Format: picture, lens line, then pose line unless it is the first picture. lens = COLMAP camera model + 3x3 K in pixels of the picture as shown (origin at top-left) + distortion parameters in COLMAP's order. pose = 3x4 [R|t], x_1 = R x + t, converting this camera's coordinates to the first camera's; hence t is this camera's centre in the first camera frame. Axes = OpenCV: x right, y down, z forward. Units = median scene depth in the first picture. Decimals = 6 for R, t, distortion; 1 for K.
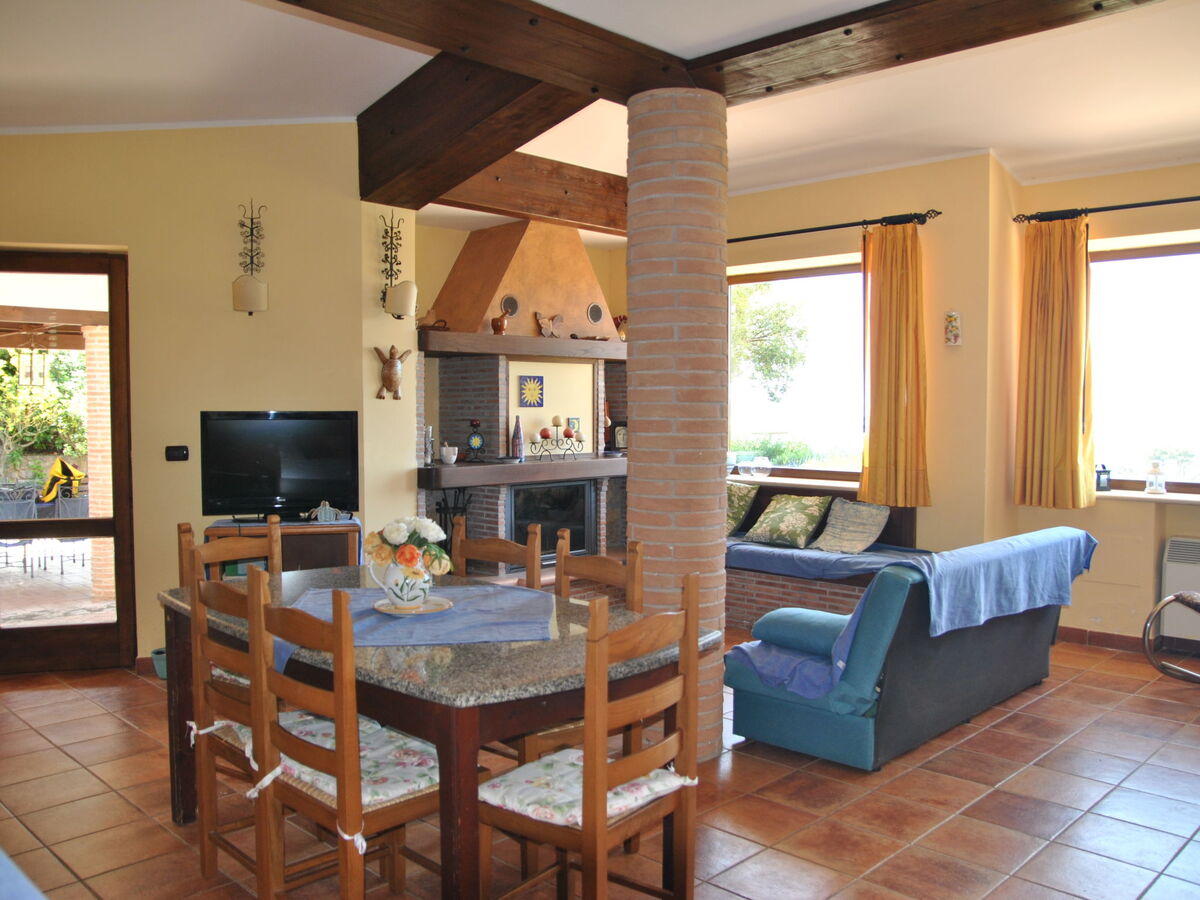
lens RADIAL K [[1019.8, 0, 598.5], [0, 1019.8, 449.8], [0, 0, 1]] dist [-0.087537, 0.024658]
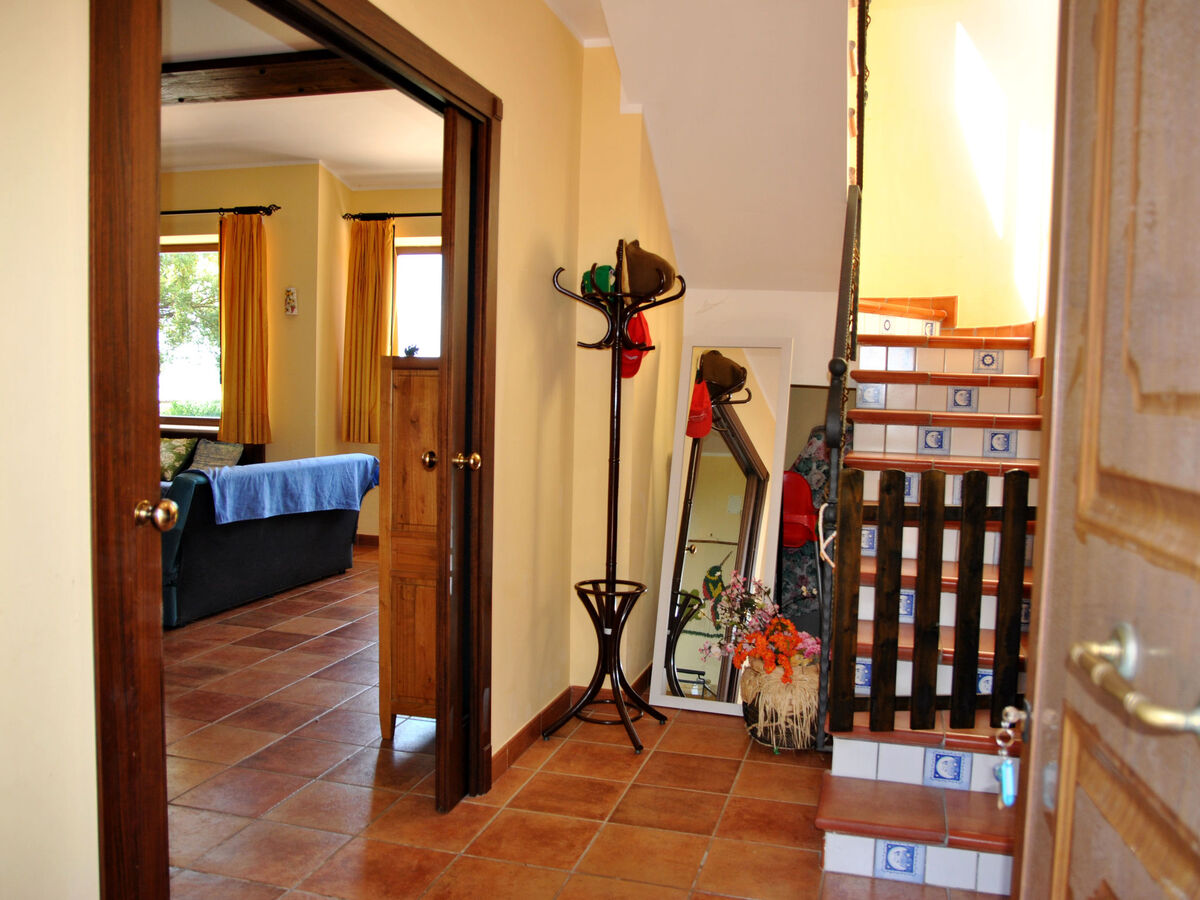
lens RADIAL K [[1019.8, 0, 600.4], [0, 1019.8, 452.7], [0, 0, 1]] dist [-0.087537, 0.024658]
pose [[0.877064, -0.014412, 0.480157, 0.085952], [-0.000056, 0.999547, 0.030103, 0.030741], [-0.480373, -0.026429, 0.876666, -0.295466]]
